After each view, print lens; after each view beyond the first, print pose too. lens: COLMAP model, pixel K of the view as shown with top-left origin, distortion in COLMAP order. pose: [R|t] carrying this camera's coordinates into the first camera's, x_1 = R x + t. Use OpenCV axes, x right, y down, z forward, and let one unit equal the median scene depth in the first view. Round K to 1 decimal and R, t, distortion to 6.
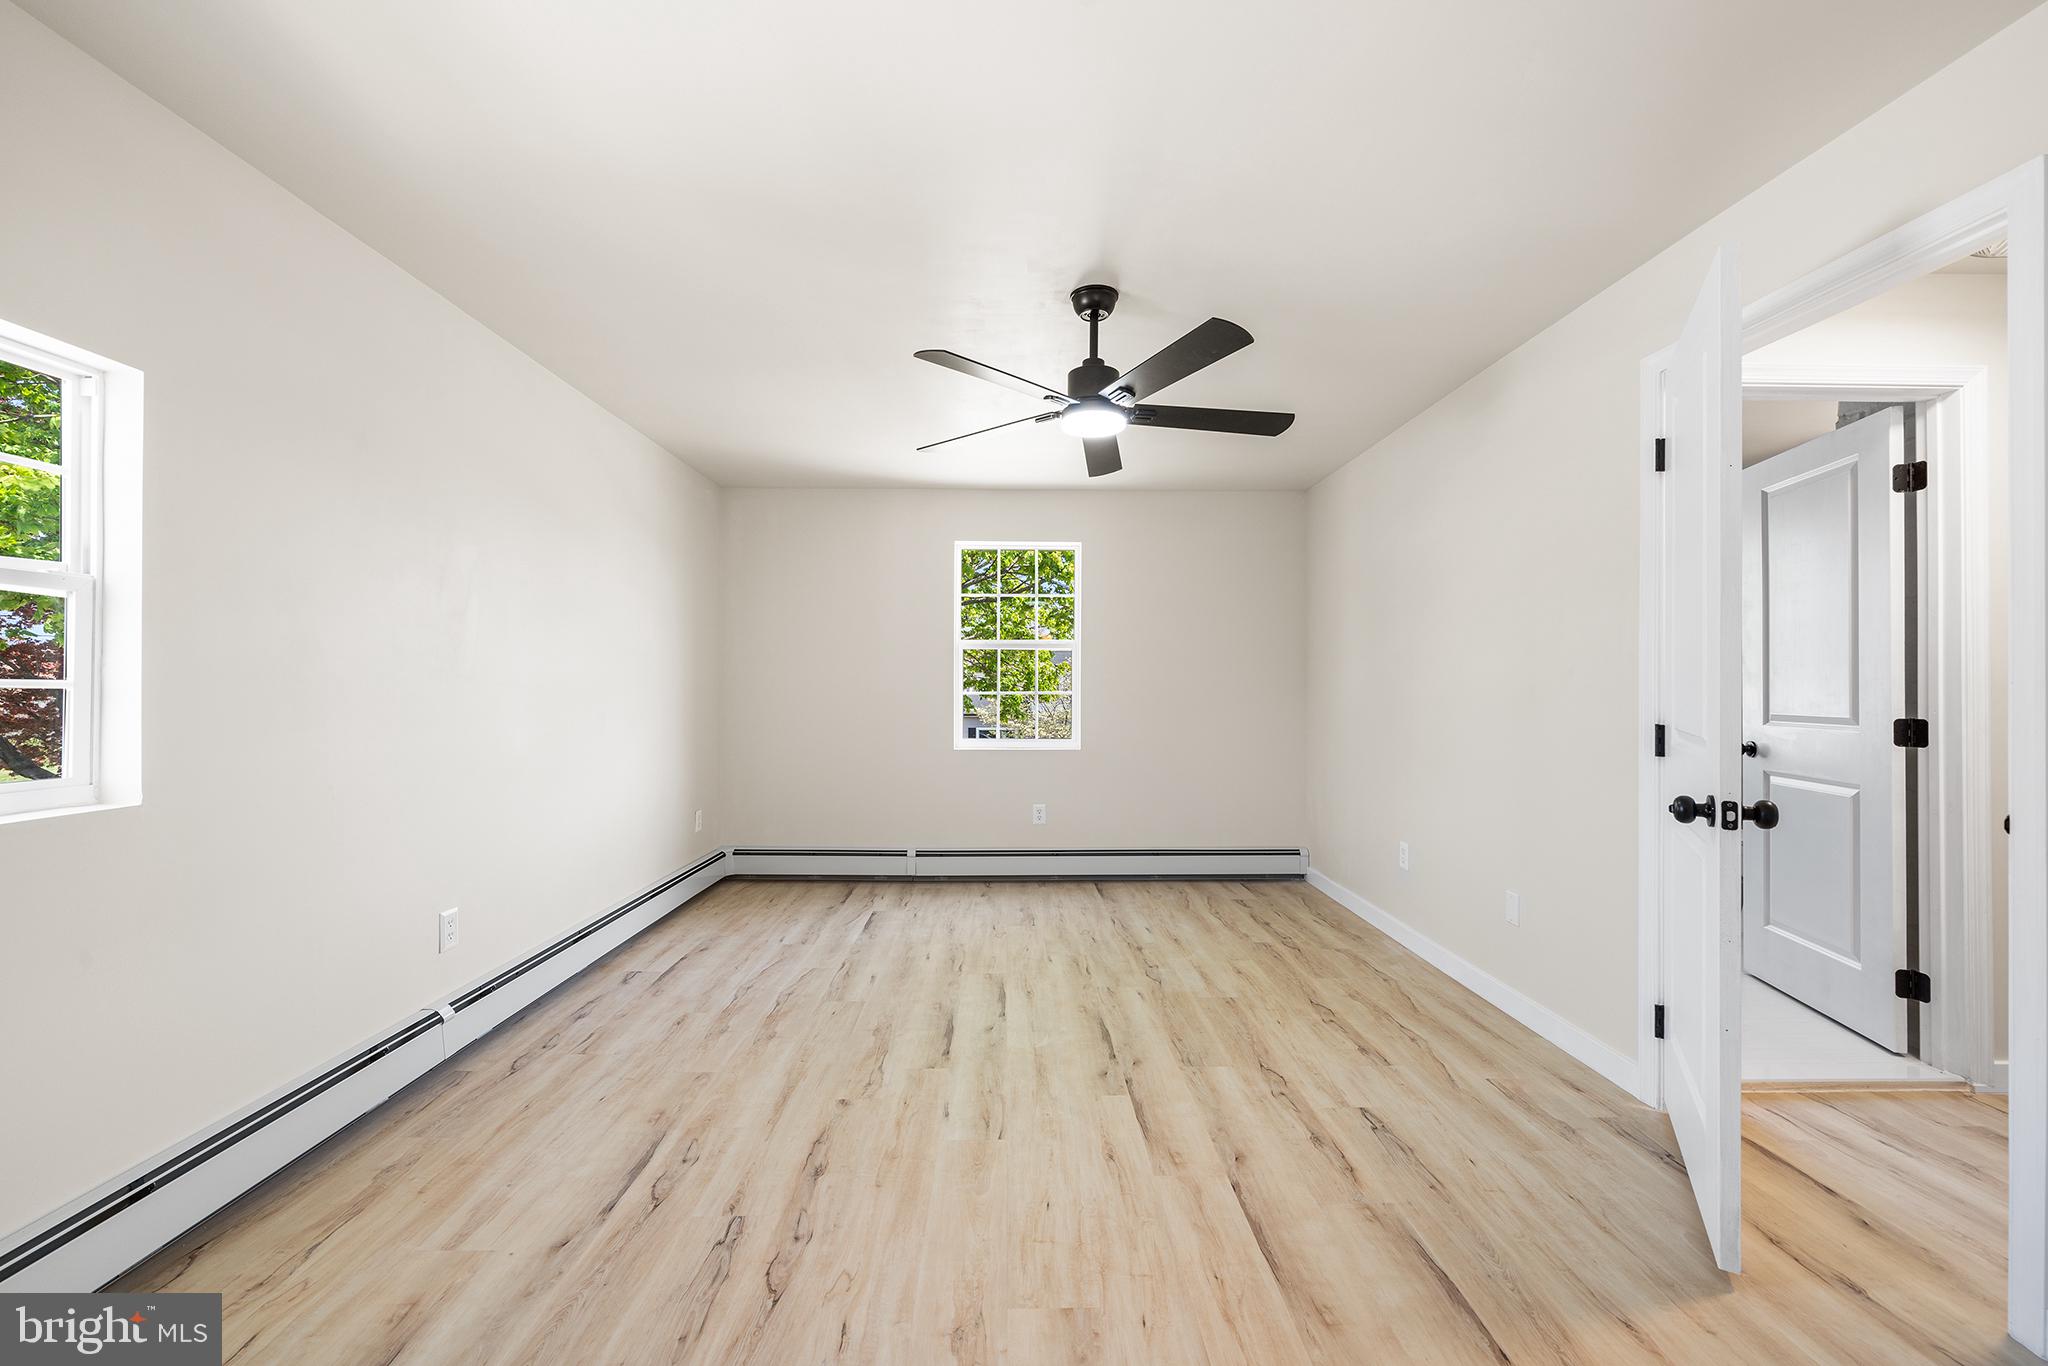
lens RADIAL K [[801.7, 0, 1025.2], [0, 801.7, 679.1], [0, 0, 1]] dist [-0.000177, -0.000091]
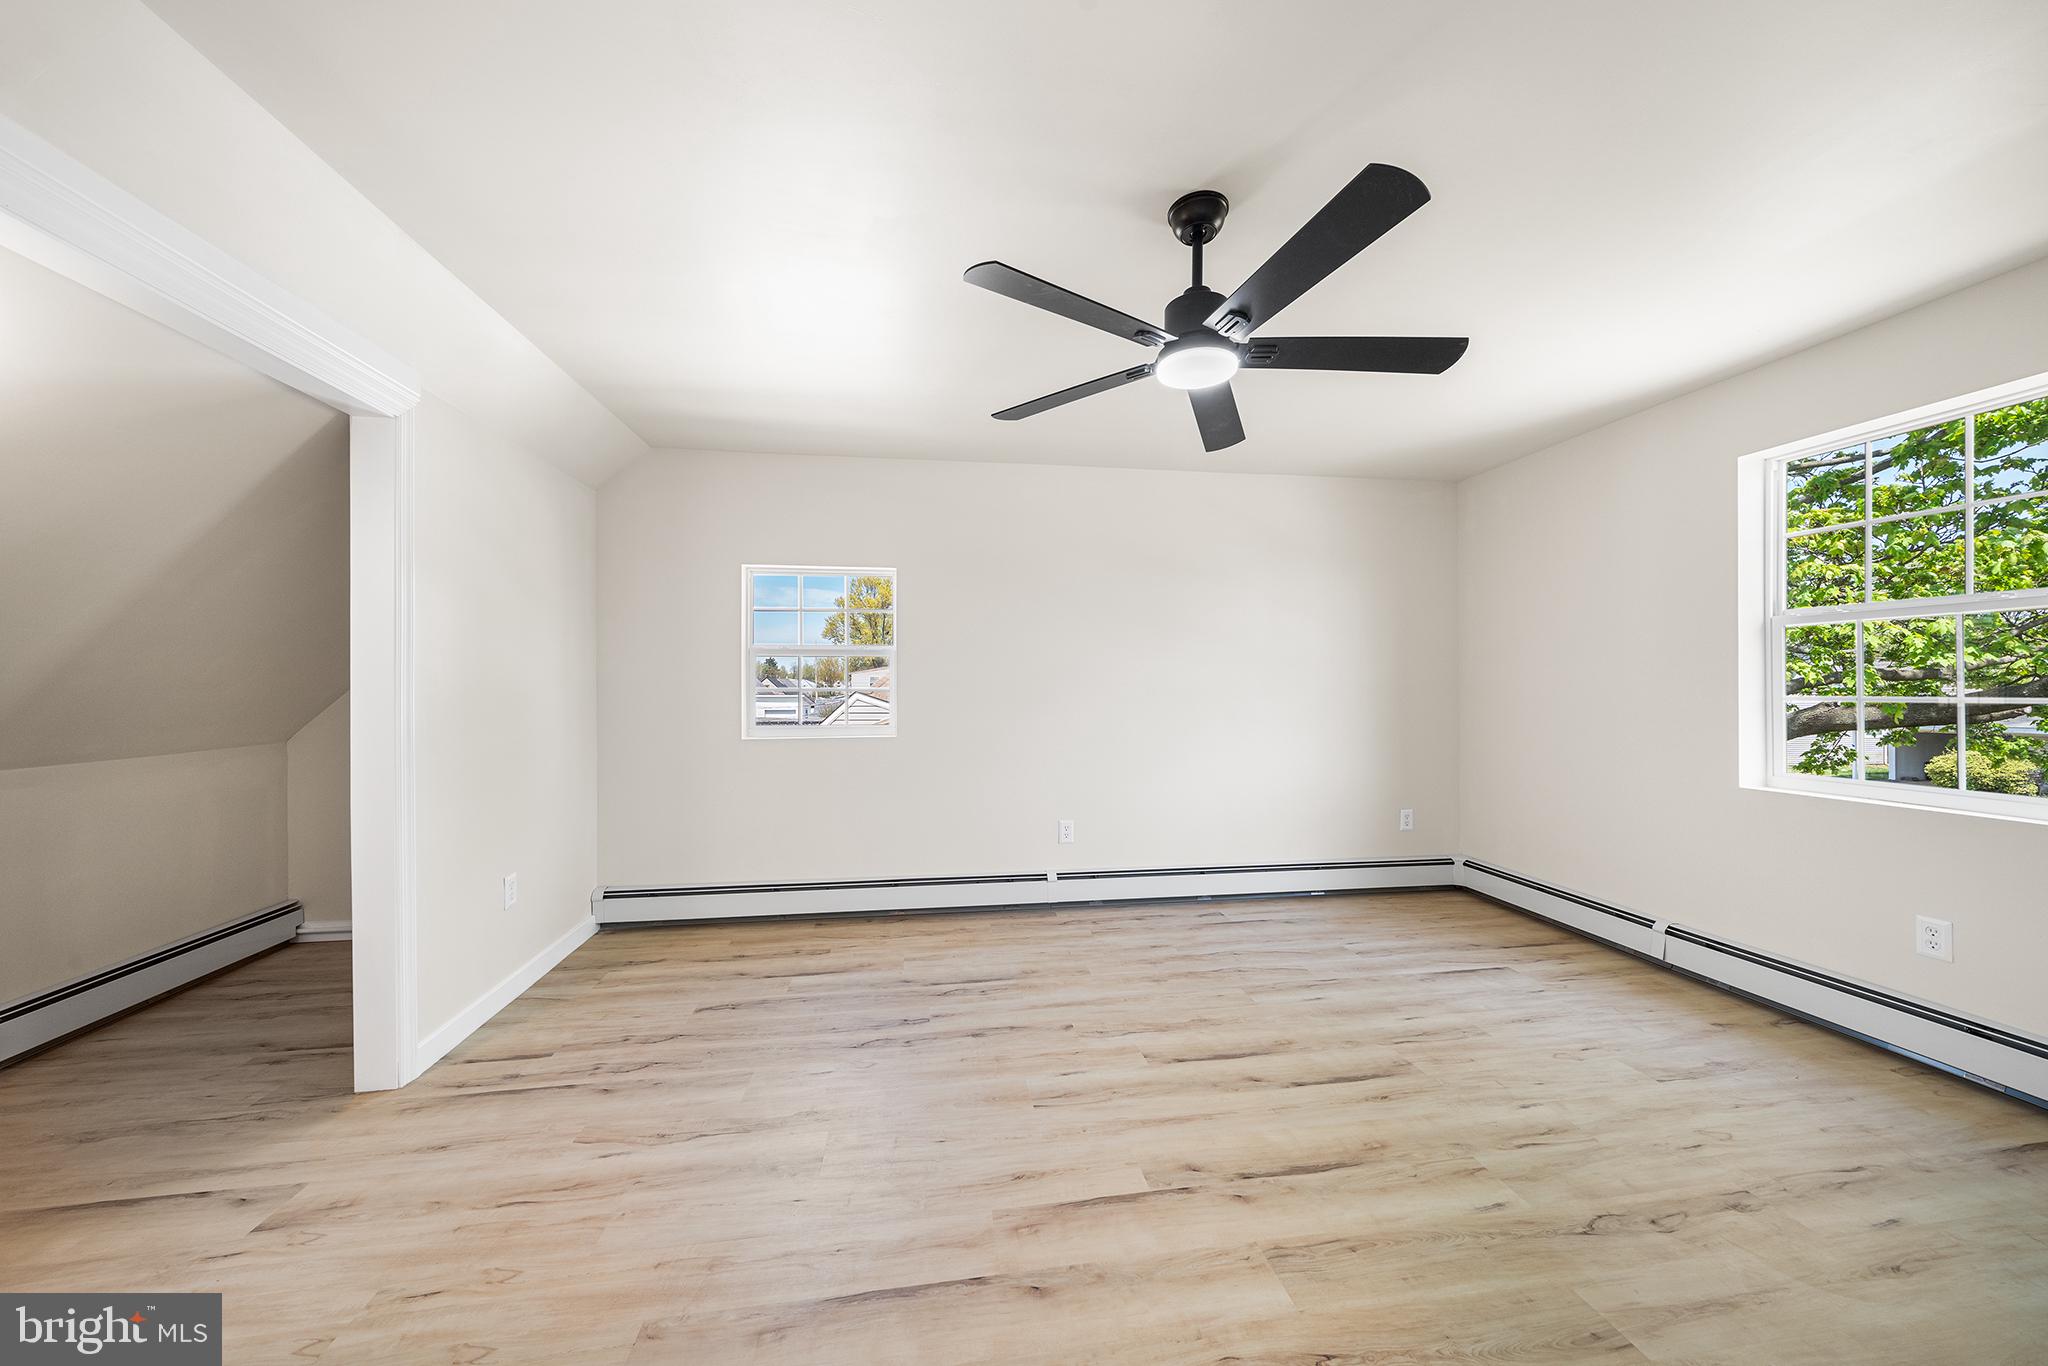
lens RADIAL K [[700.4, 0, 1023.2], [0, 700.4, 685.9], [0, 0, 1]] dist [-0.001042, -0.000159]
pose [[0.126283, -0.004832, -0.991982, 0.756514], [0.012500, 0.999916, -0.003279, 0.003450], [0.991915, -0.011986, 0.126333, 0.720285]]
